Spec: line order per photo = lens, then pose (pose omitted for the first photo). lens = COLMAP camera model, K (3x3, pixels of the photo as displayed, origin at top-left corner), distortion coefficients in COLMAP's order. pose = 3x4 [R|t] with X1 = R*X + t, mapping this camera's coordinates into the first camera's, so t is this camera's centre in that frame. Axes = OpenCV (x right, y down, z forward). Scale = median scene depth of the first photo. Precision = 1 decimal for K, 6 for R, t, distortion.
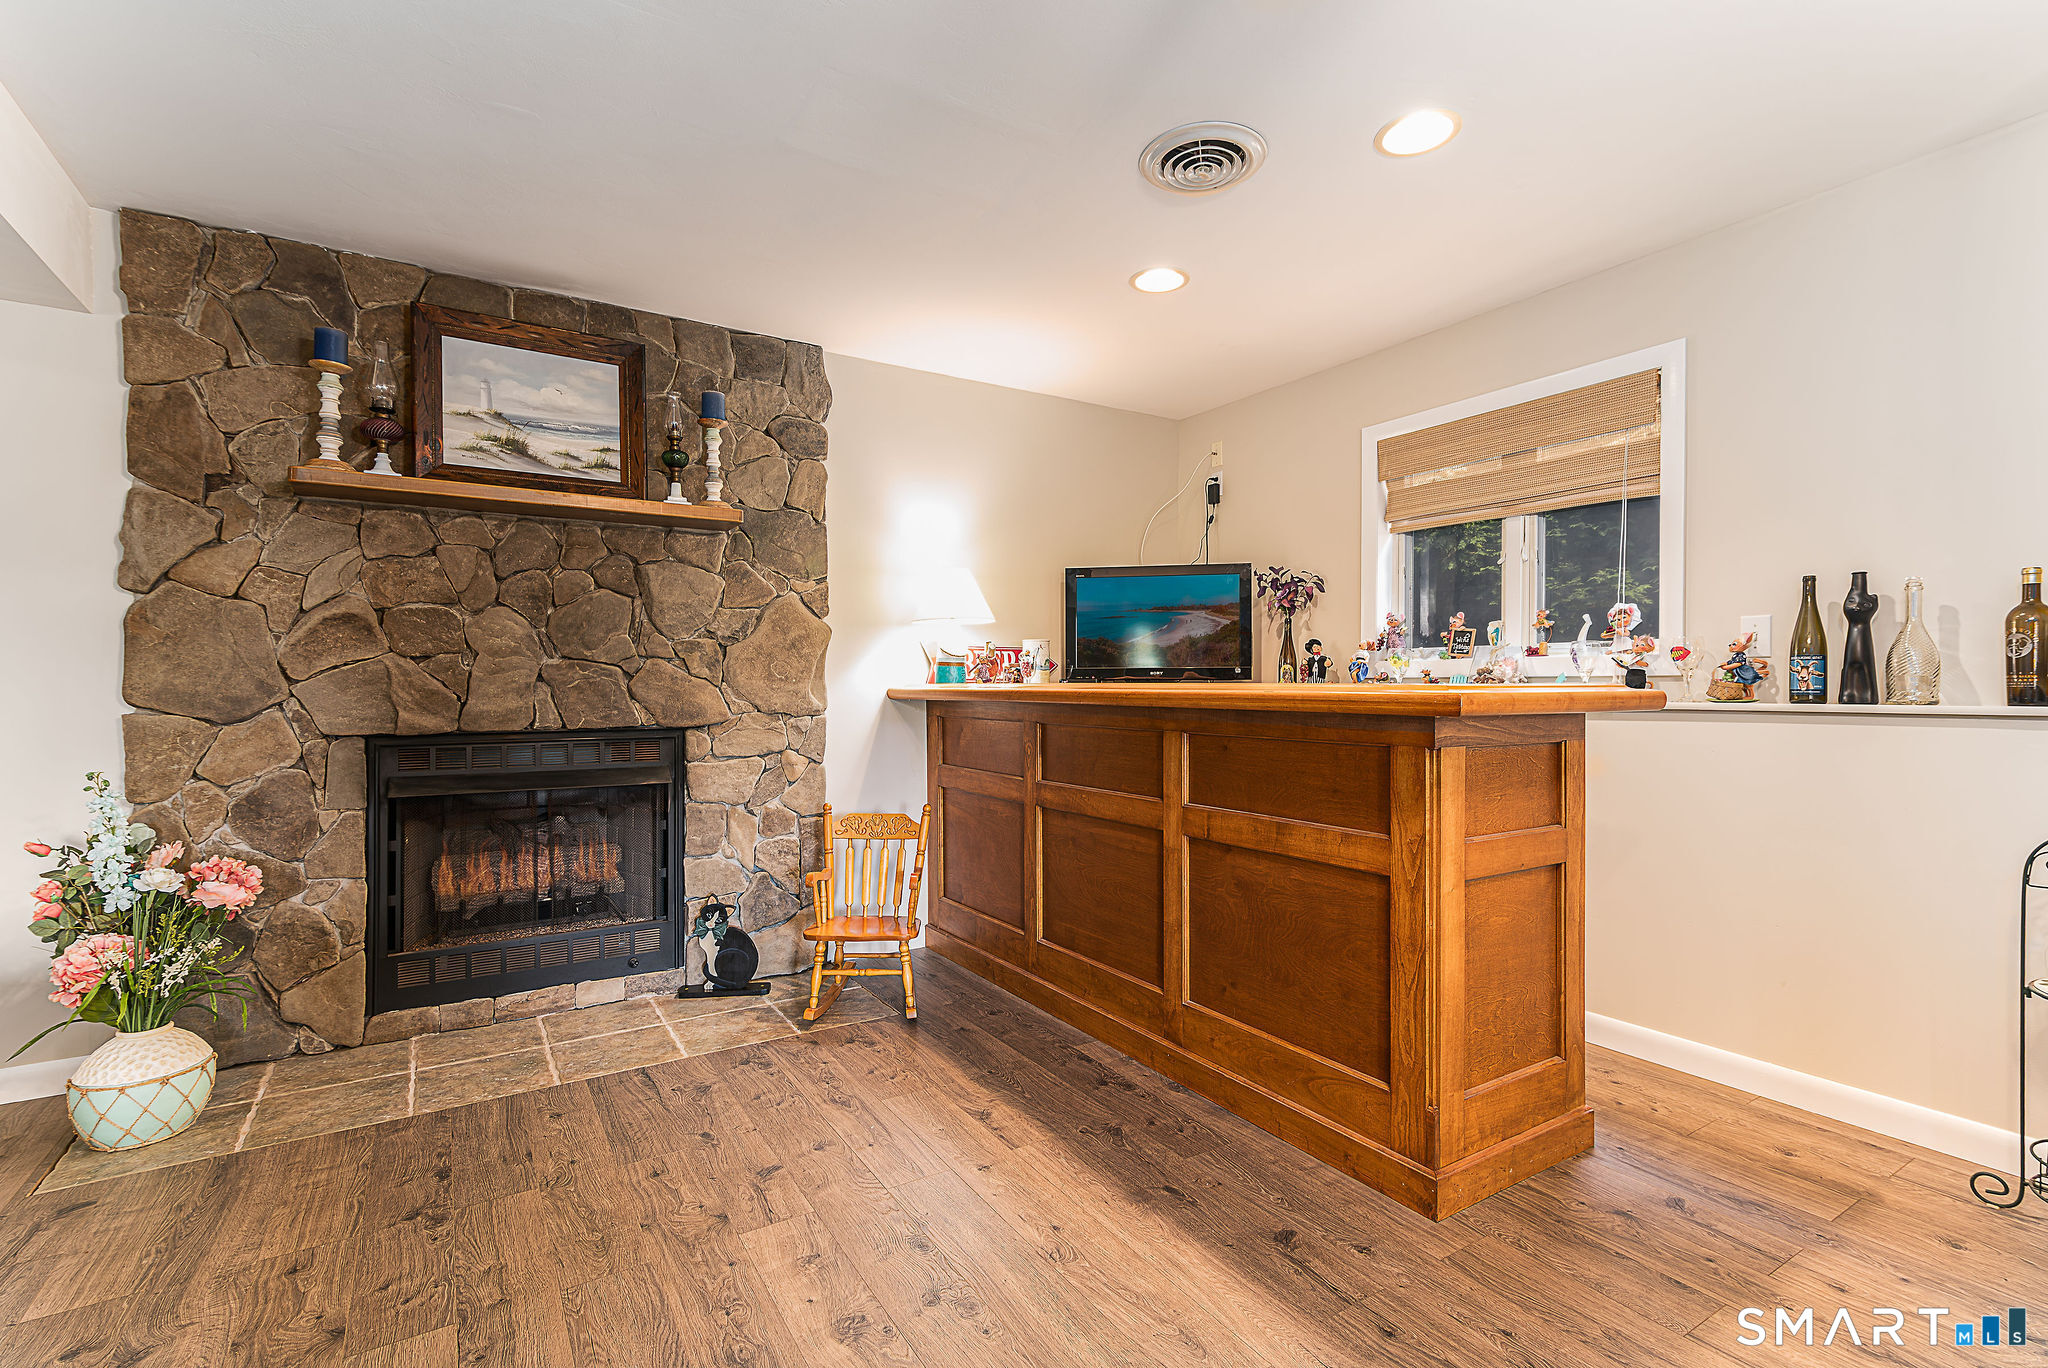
lens RADIAL K [[920.5, 0, 1026.0], [0, 920.5, 692.9], [0, 0, 1]] dist [-0.000586, -0.000567]
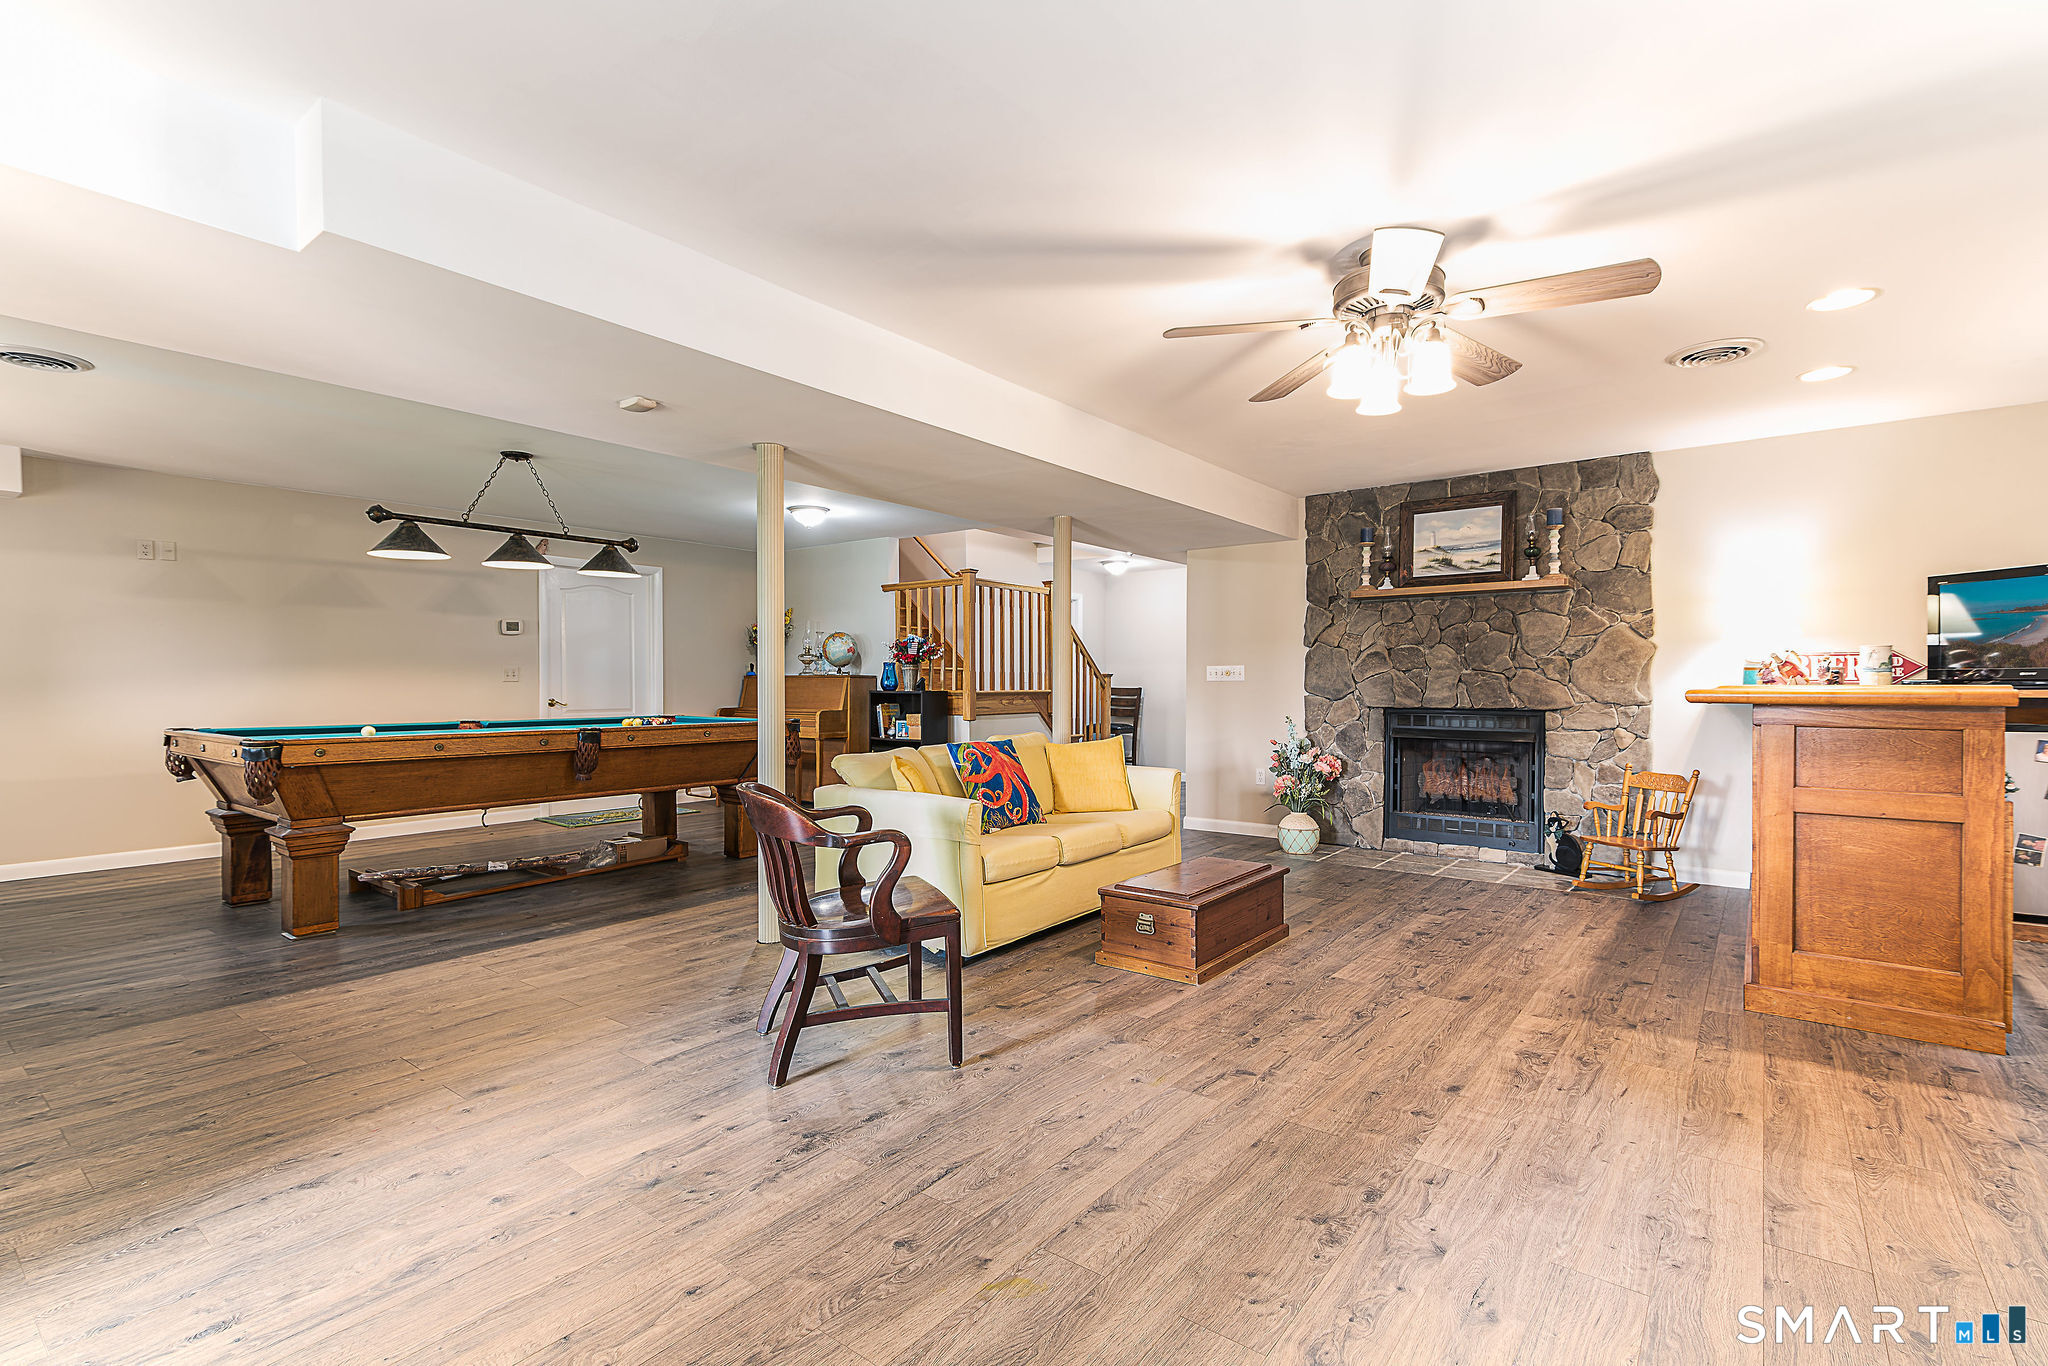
lens RADIAL K [[938.7, 0, 1024.0], [0, 938.7, 683.0], [0, 0, 1]] dist [0.004864, -0.000251]
pose [[0.336118, 0.001330, -0.941819, 0.944676], [-0.008760, 0.999960, -0.001714, -0.000079], [0.941779, 0.008826, 0.336116, -0.473081]]
